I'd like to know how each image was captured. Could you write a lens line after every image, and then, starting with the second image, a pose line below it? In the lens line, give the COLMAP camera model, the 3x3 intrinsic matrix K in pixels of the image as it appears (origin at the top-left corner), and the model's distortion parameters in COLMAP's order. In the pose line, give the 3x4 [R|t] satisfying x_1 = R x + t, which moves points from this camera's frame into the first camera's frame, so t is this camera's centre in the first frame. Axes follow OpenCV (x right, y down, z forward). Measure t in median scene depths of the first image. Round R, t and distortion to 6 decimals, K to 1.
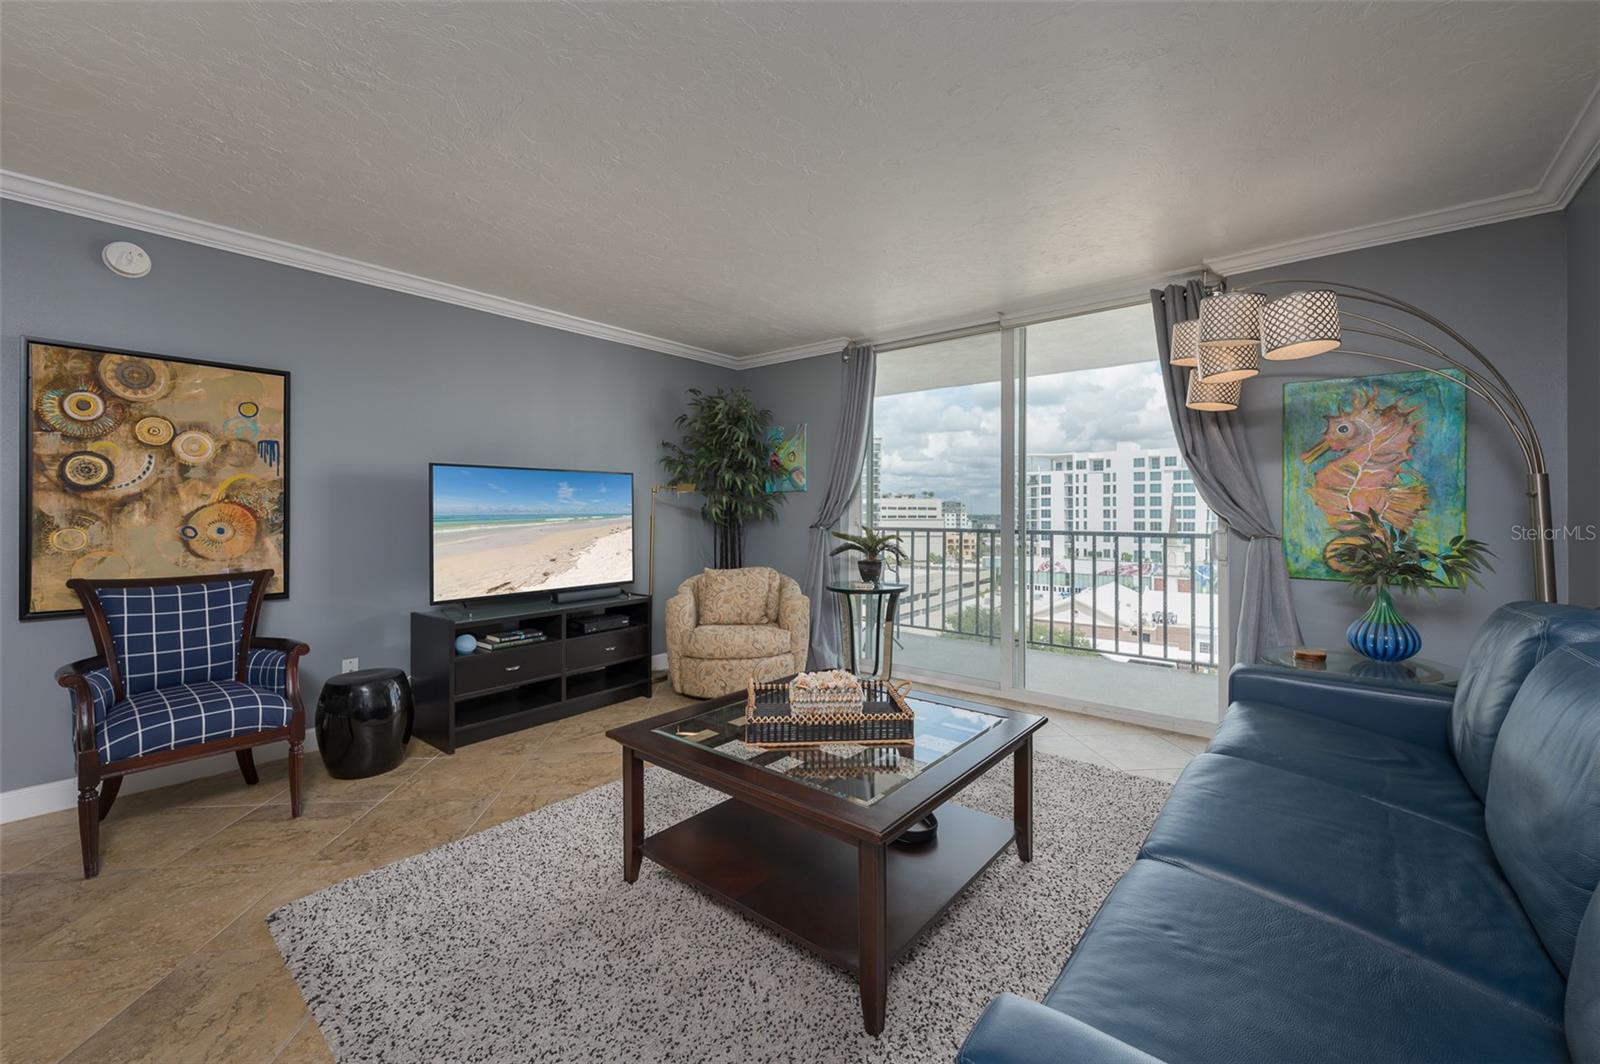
lens RADIAL K [[651.4, 0, 800.0], [0, 651.4, 510.5], [0, 0, 1]] dist [-0.002747, -0.000054]
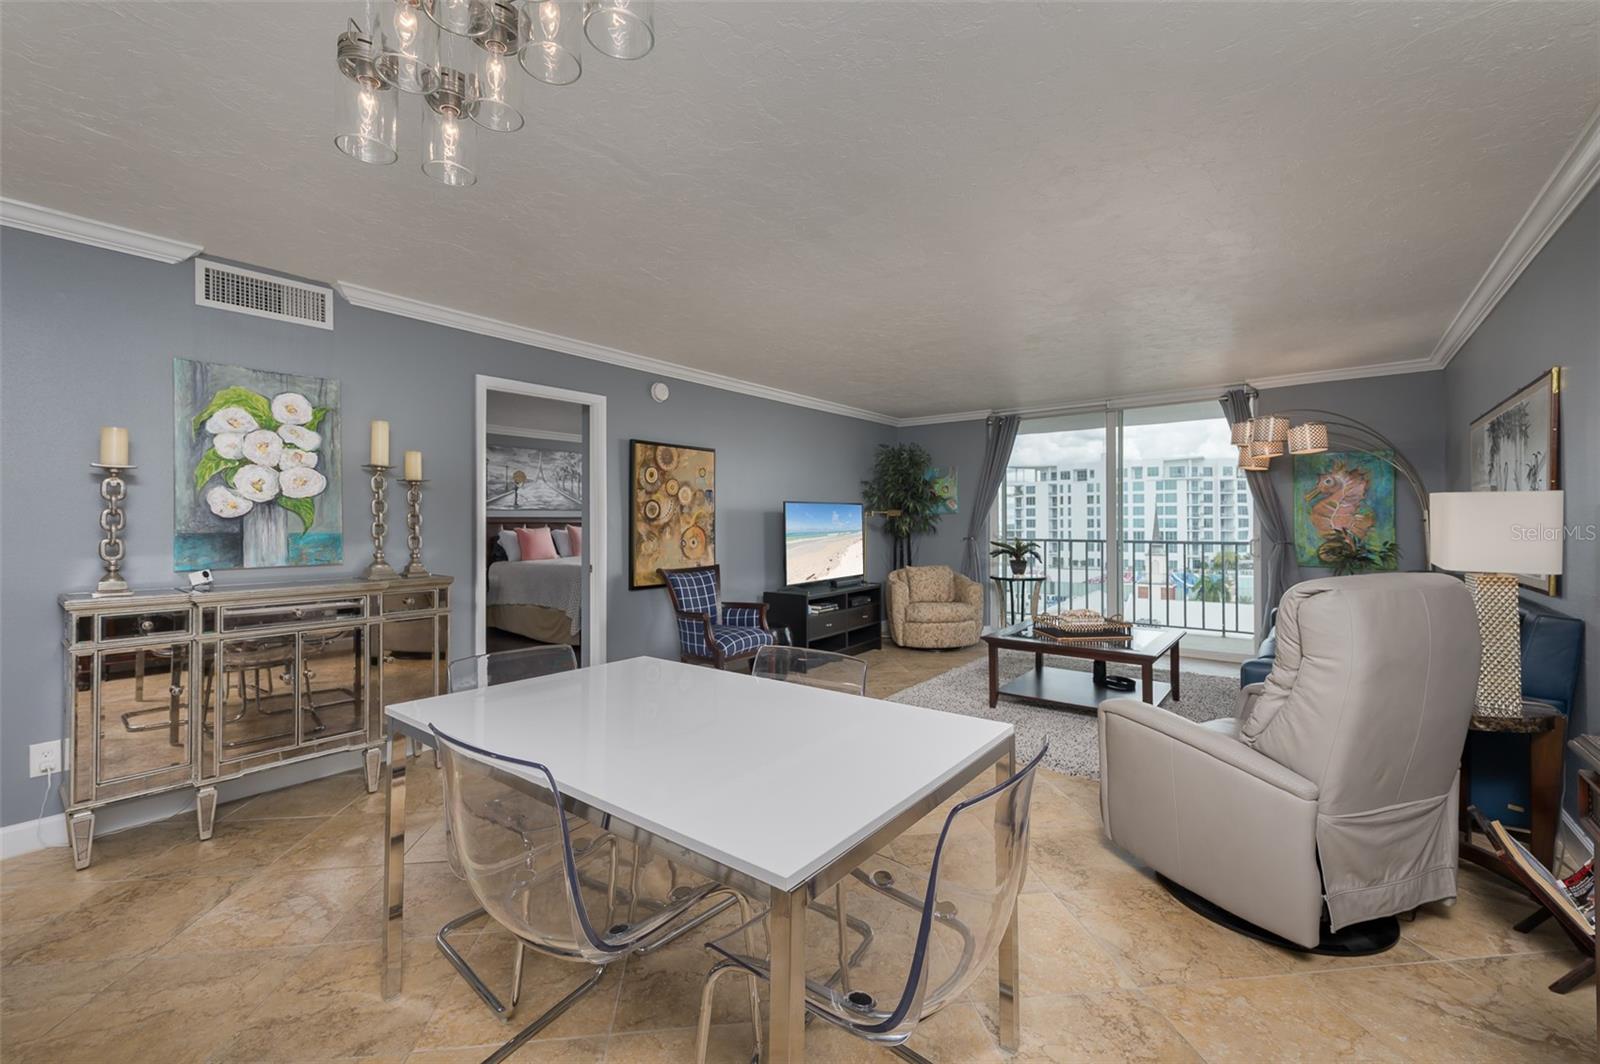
lens RADIAL K [[651.2, 0, 790.3], [0, 651.2, 520.1], [0, 0, 1]] dist [0.000343, -0.000172]
pose [[0.999919, -0.004991, 0.011707, -0.612728], [0.005017, 0.999985, -0.002154, -0.022709], [-0.011697, 0.002213, 0.999929, -0.713018]]
